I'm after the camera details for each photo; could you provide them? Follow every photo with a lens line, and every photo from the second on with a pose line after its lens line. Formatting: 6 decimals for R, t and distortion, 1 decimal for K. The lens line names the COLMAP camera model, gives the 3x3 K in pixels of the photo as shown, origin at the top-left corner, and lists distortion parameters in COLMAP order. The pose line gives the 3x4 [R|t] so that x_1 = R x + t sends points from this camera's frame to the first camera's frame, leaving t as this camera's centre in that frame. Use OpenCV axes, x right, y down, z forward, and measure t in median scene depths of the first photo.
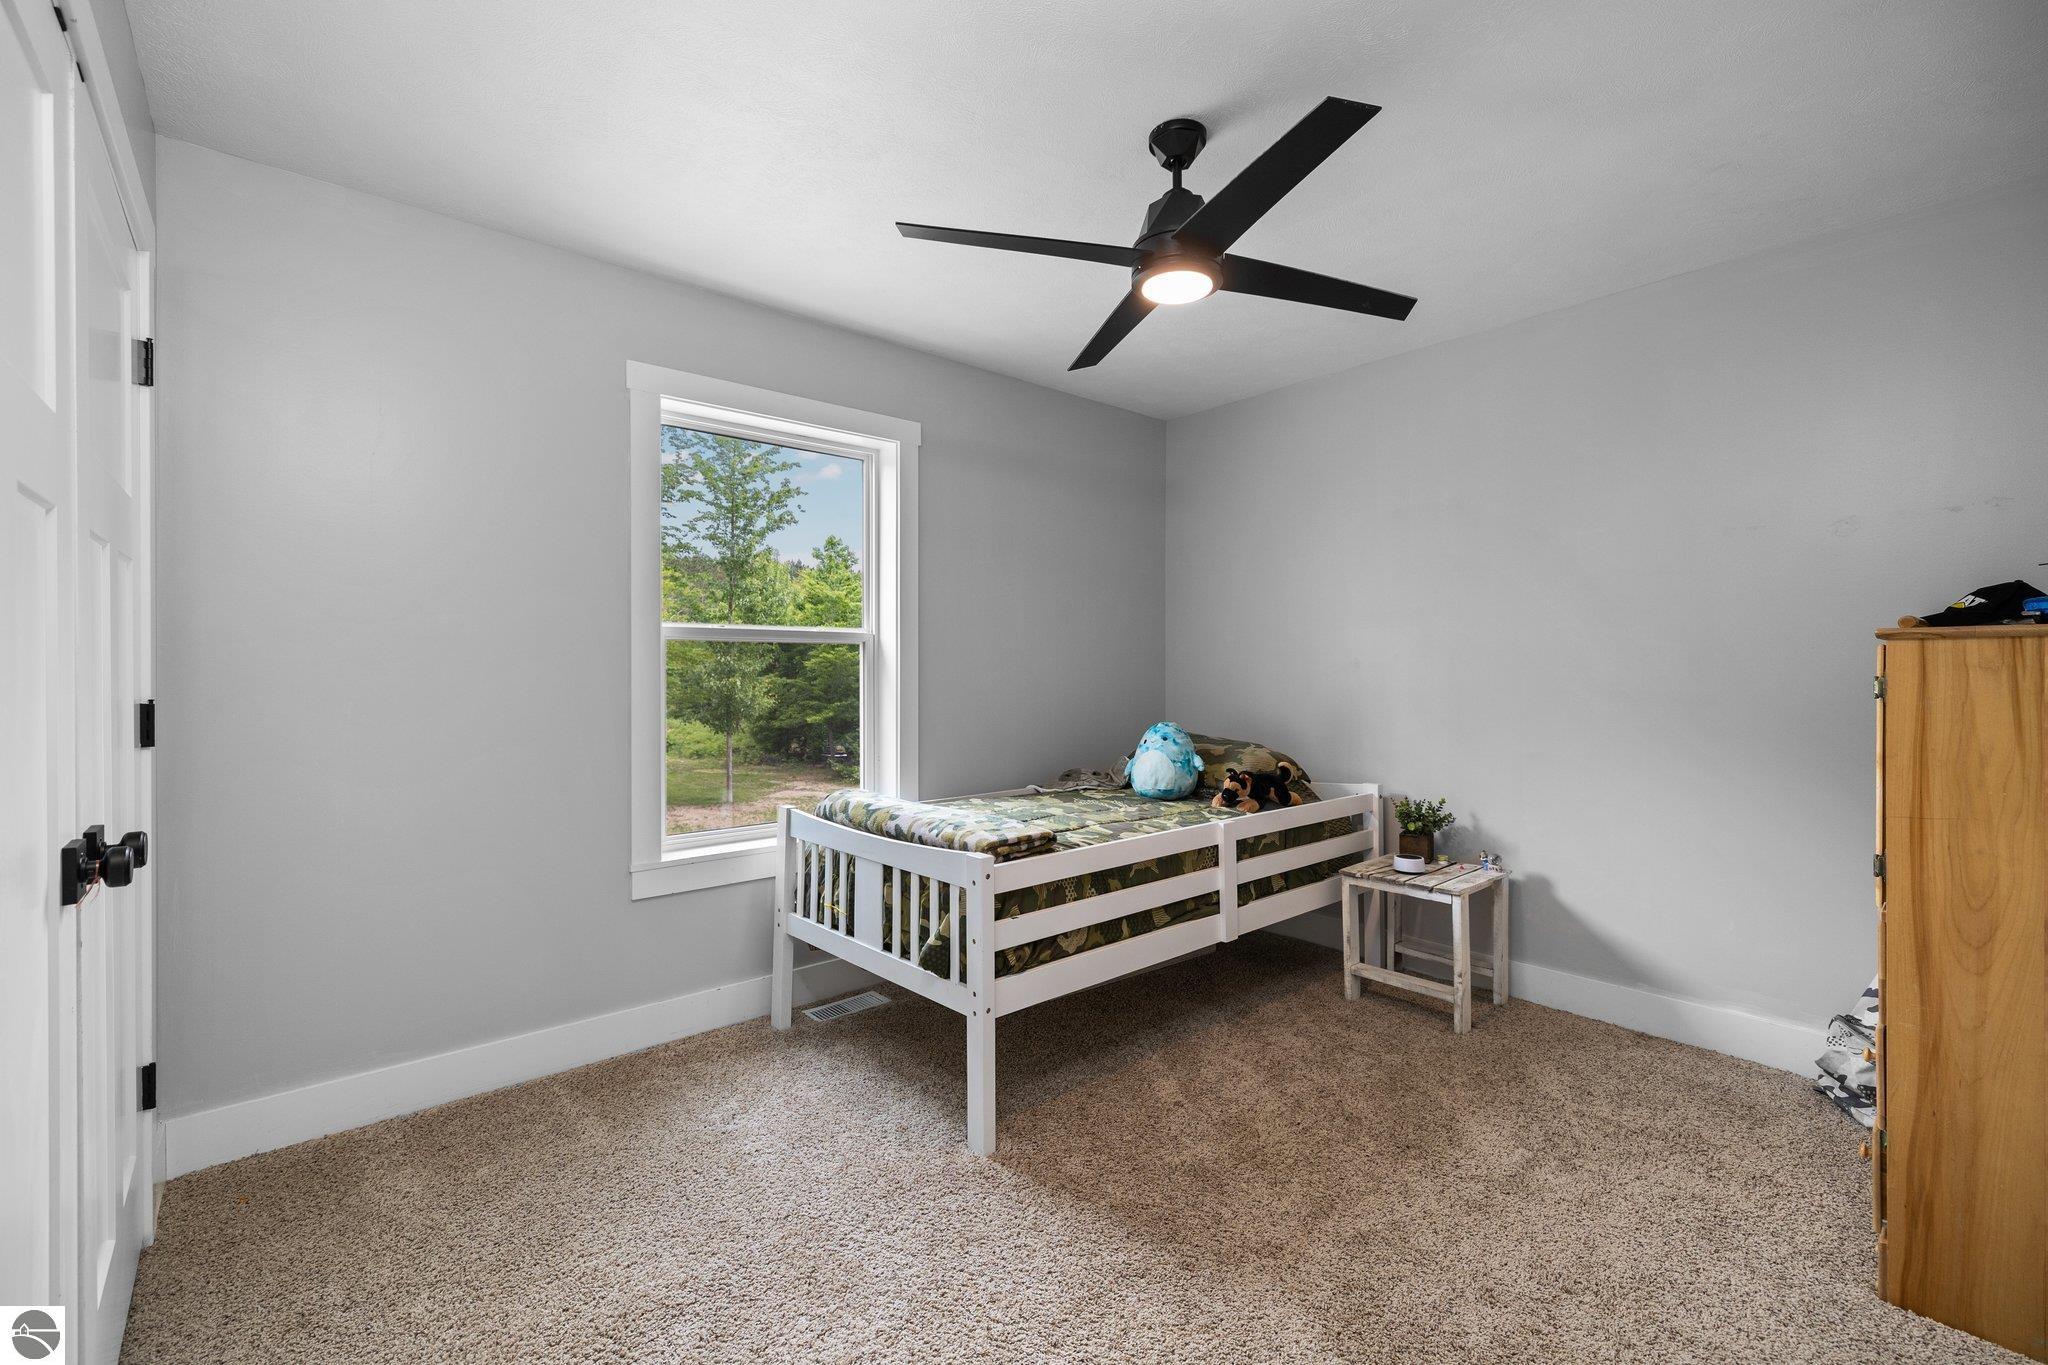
lens RADIAL K [[867.2, 0, 1022.3], [0, 867.2, 673.8], [0, 0, 1]] dist [0.001068, -0.000152]
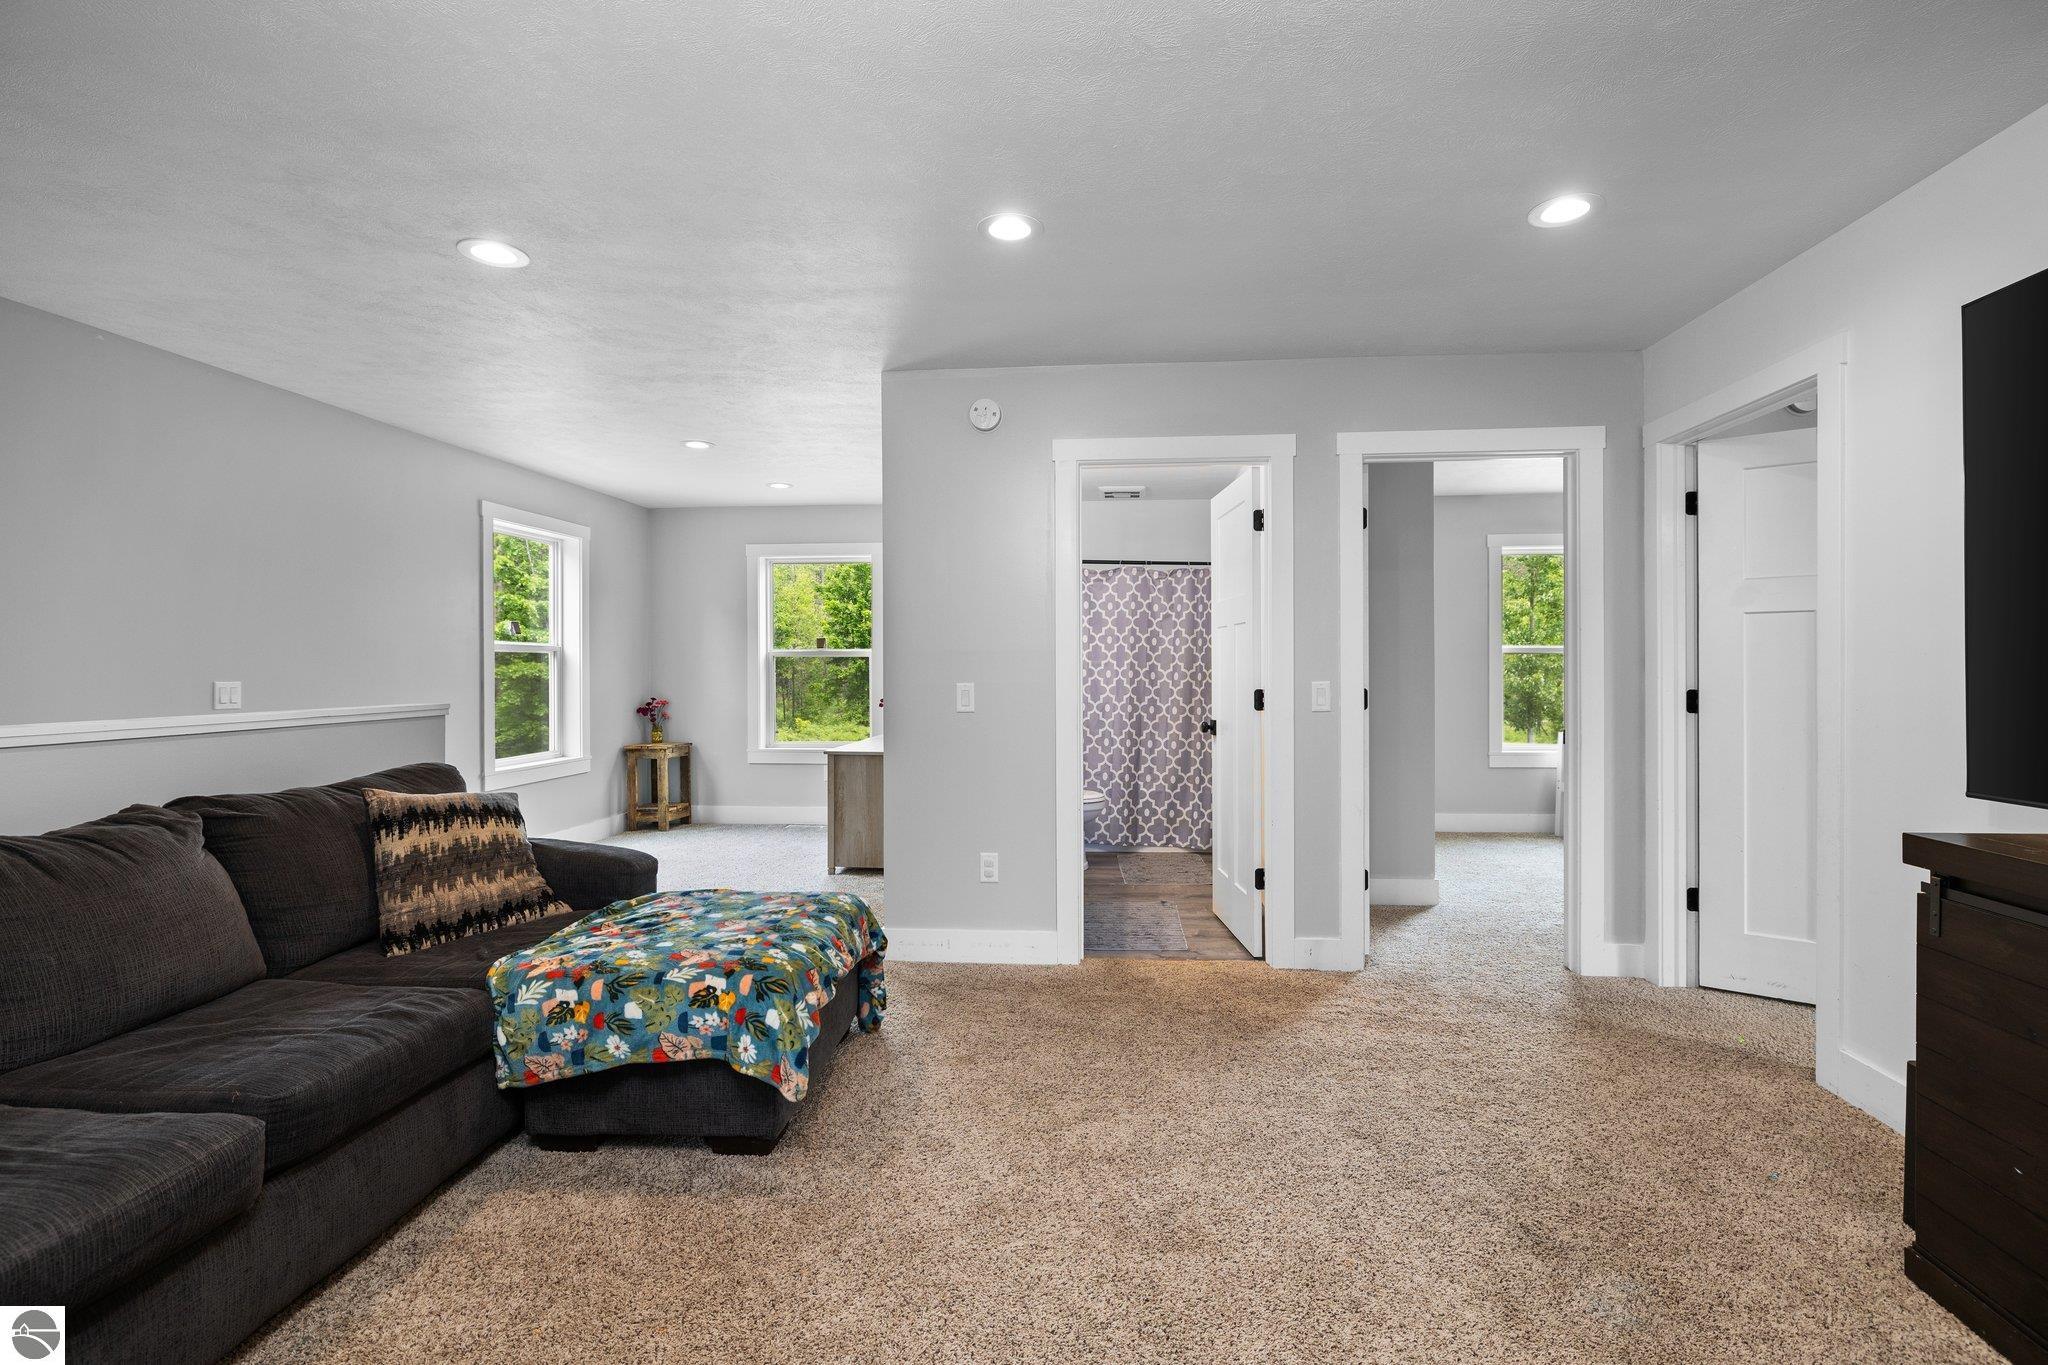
lens RADIAL K [[928.5, 0, 1038.8], [0, 928.5, 680.6], [0, 0, 1]] dist [0.000222, -0.000005]
pose [[0.688022, 0.006558, -0.725660, 0.069500], [0.001084, 0.999949, 0.010065, 0.002233], [0.725689, -0.007711, 0.687979, -0.211543]]
